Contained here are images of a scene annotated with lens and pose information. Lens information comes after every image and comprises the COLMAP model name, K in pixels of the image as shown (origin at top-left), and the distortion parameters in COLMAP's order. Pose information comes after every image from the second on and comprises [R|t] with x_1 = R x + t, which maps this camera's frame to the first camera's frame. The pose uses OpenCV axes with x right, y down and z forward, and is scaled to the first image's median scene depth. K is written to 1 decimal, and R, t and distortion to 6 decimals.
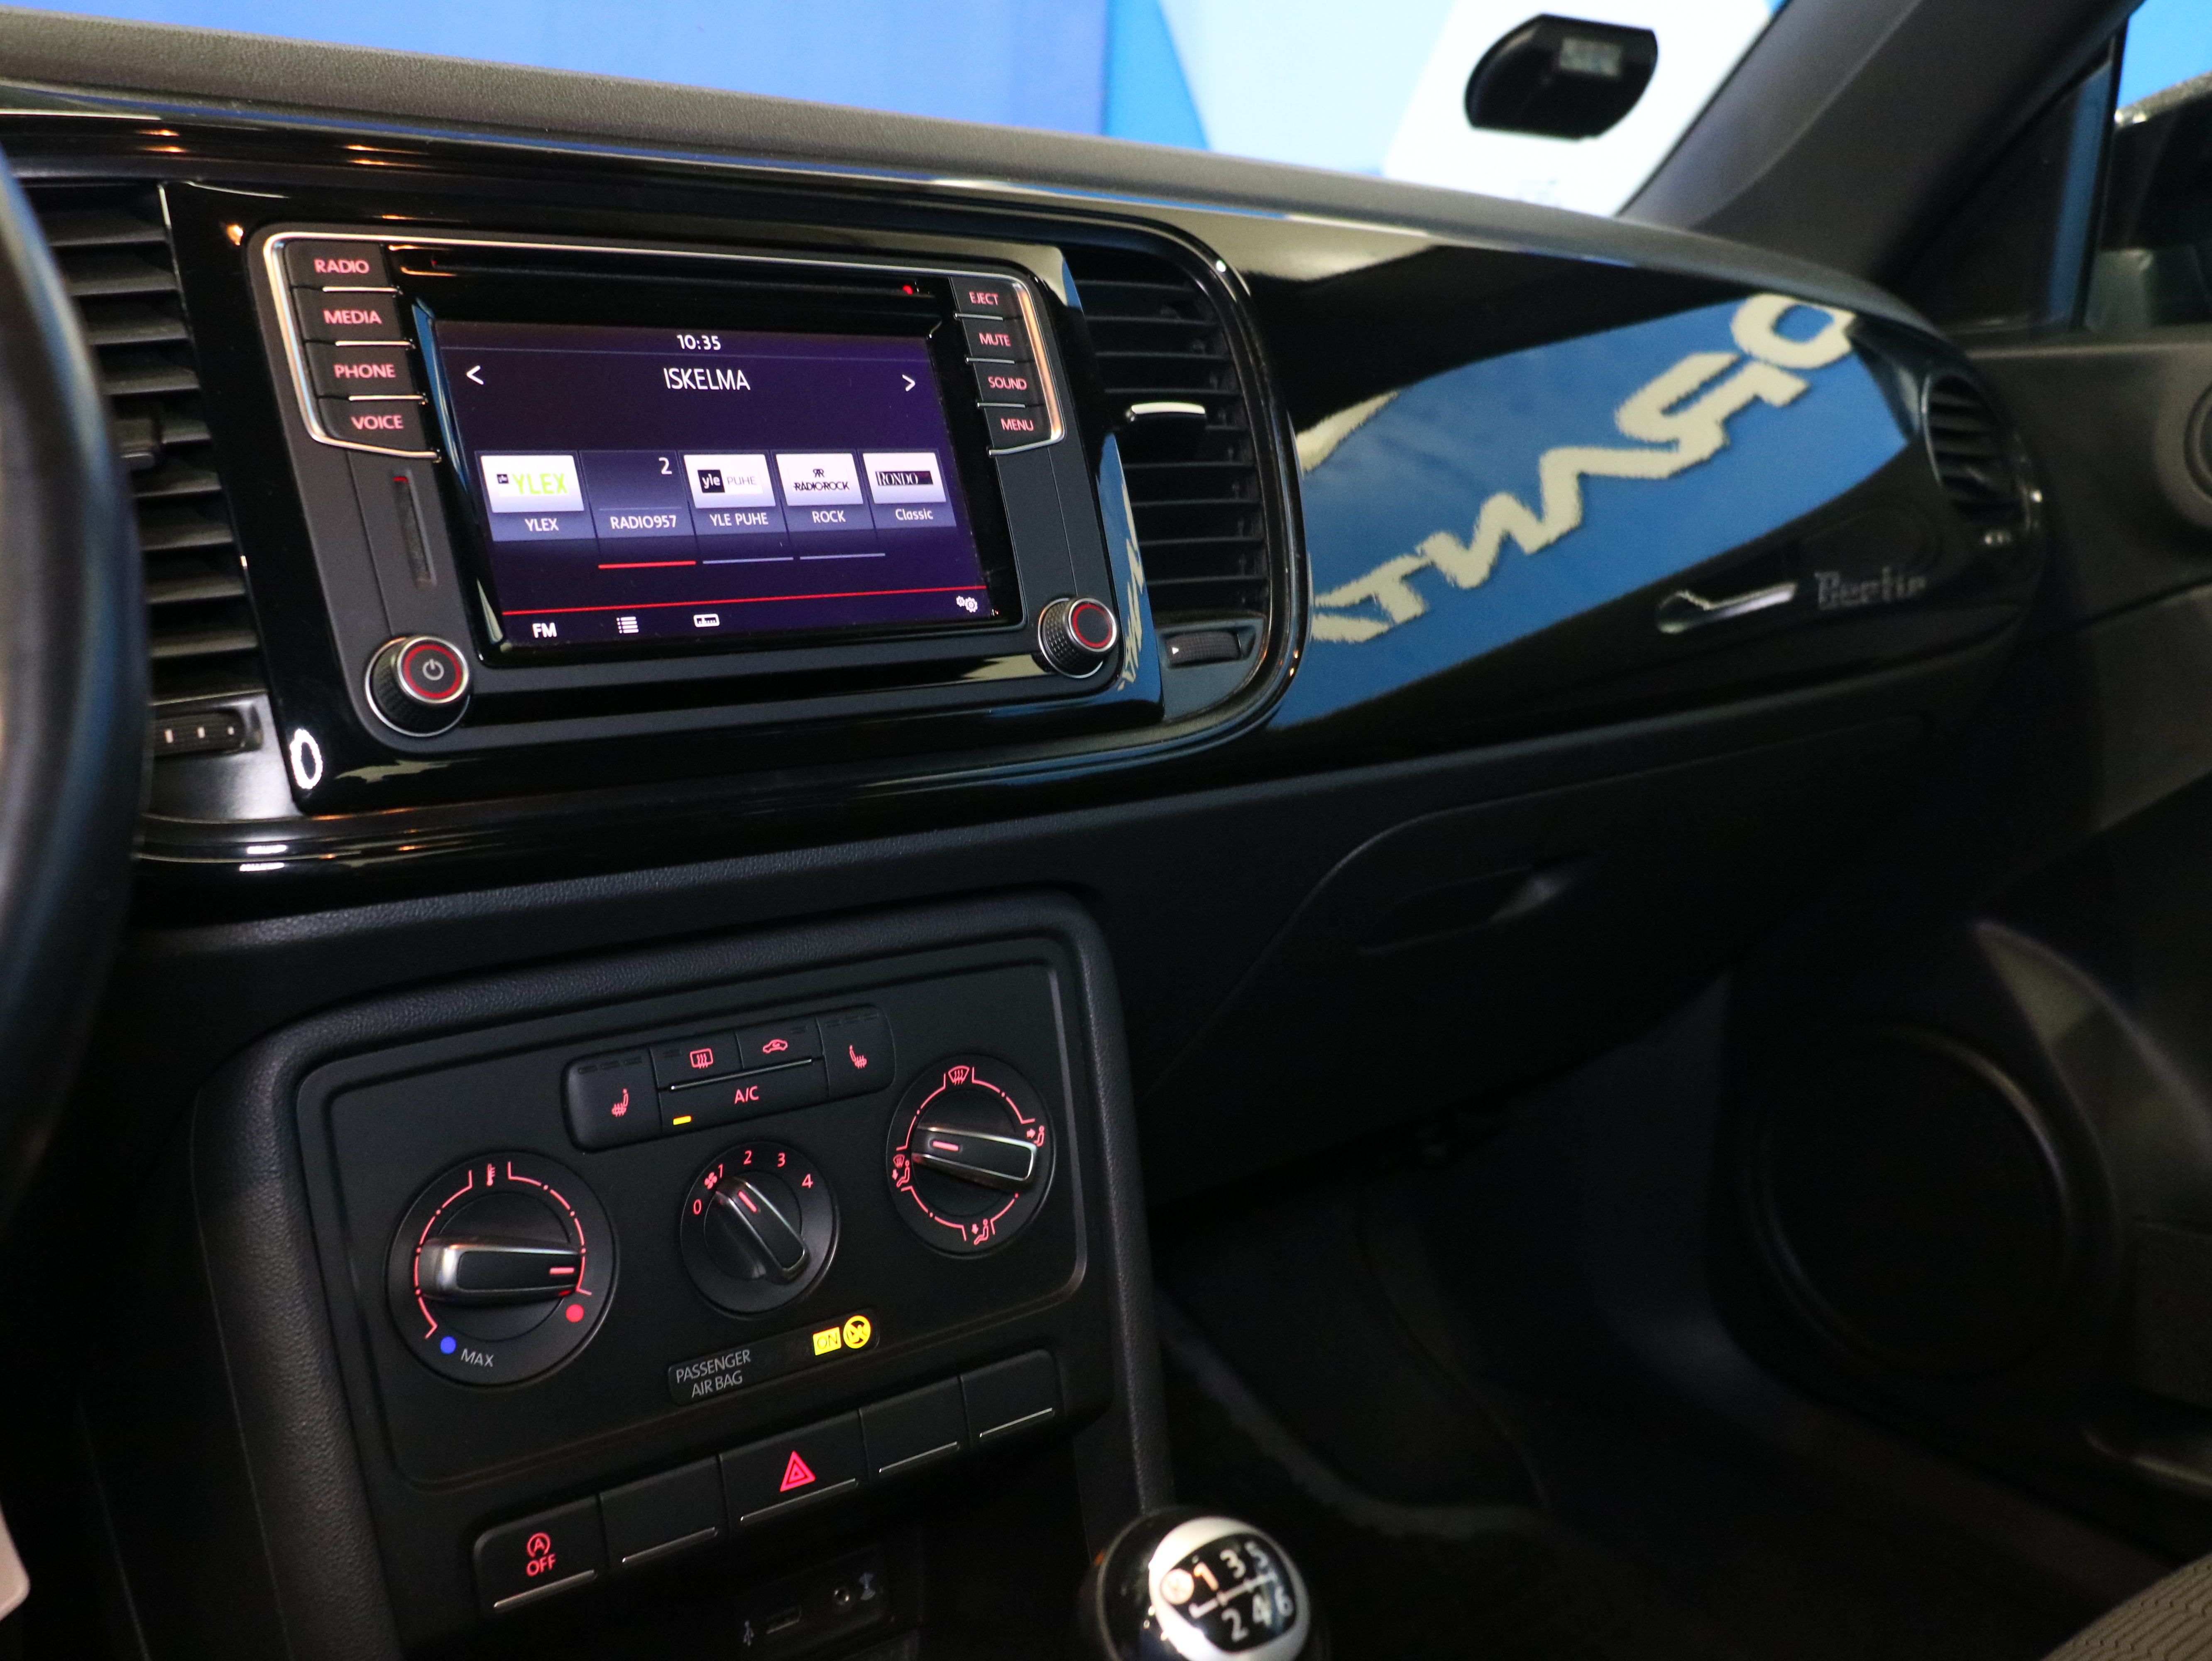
lens RADIAL K [[1993.9, 0, 1107.1], [0, 1993.9, 823.5], [0, 0, 1]] dist [-0.022580, 0.022886]
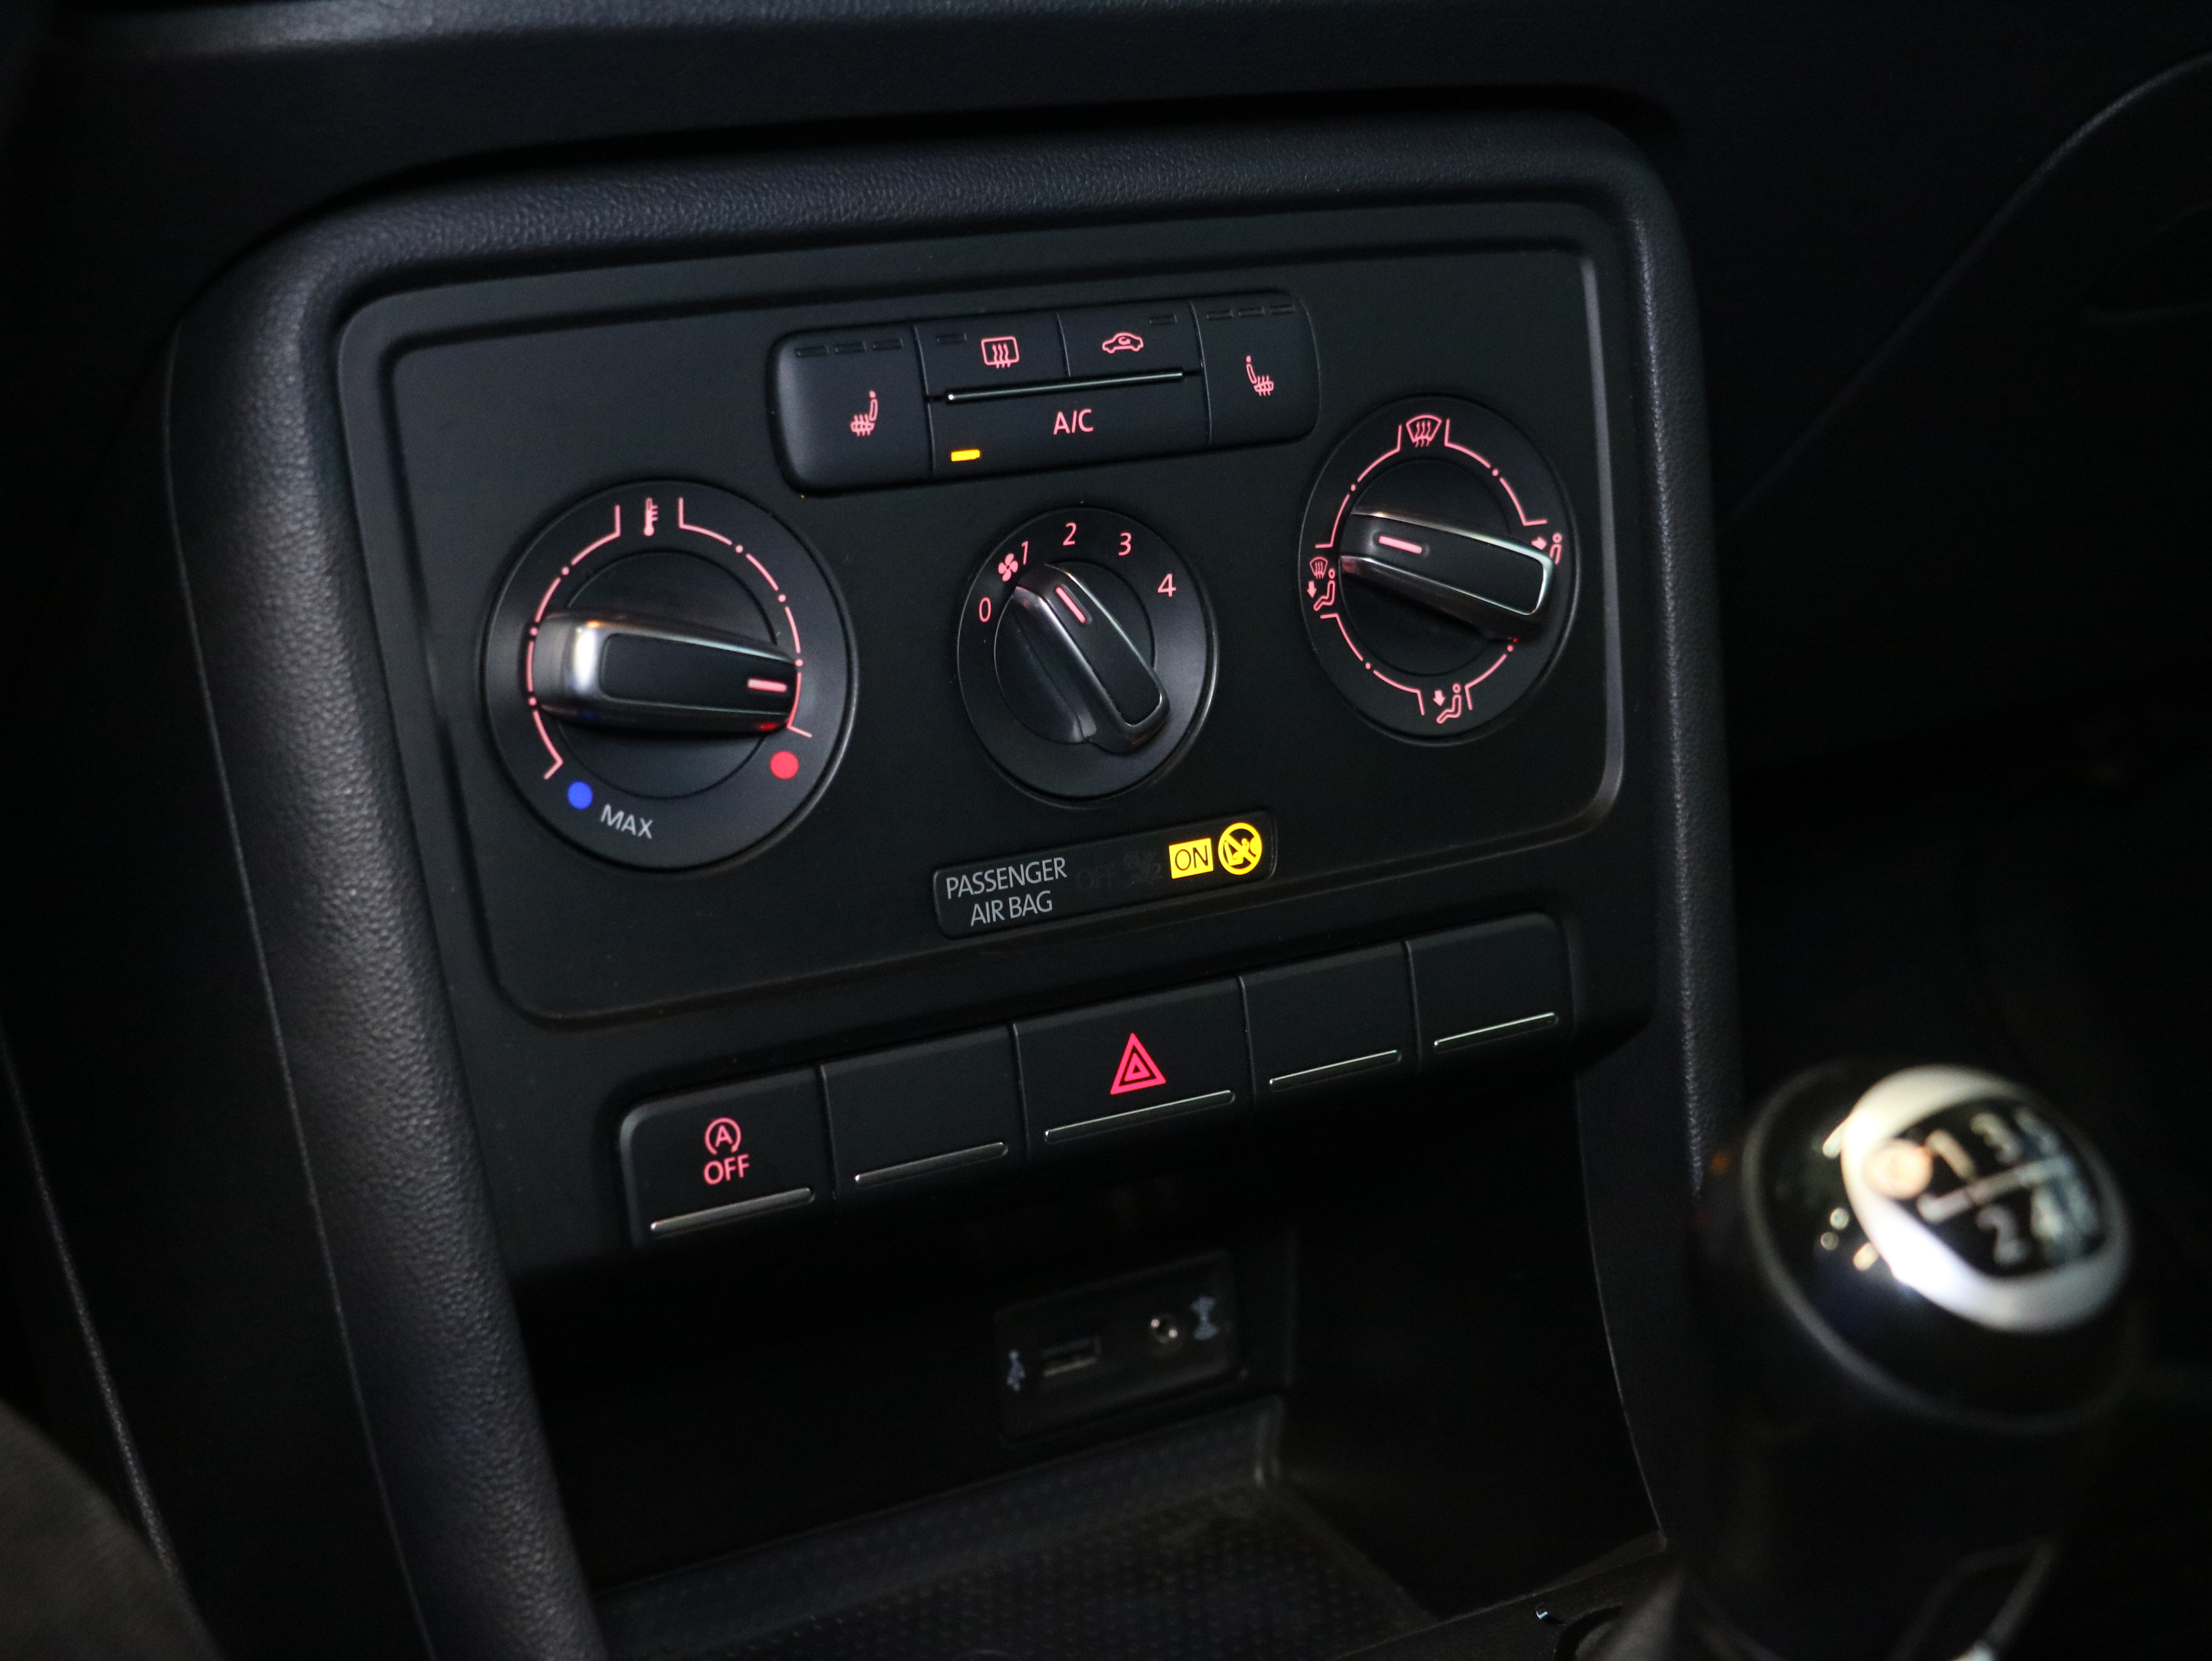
lens RADIAL K [[3237.5, 0, 1125.1], [0, 3237.5, 778.8], [0, 0, 1]] dist [0.007801, 0.000000]
pose [[0.993212, 0.046175, -0.106762, -0.061825], [-0.030475, 0.989070, 0.144266, 0.104224], [0.112257, -0.140033, 0.983763, 0.062987]]
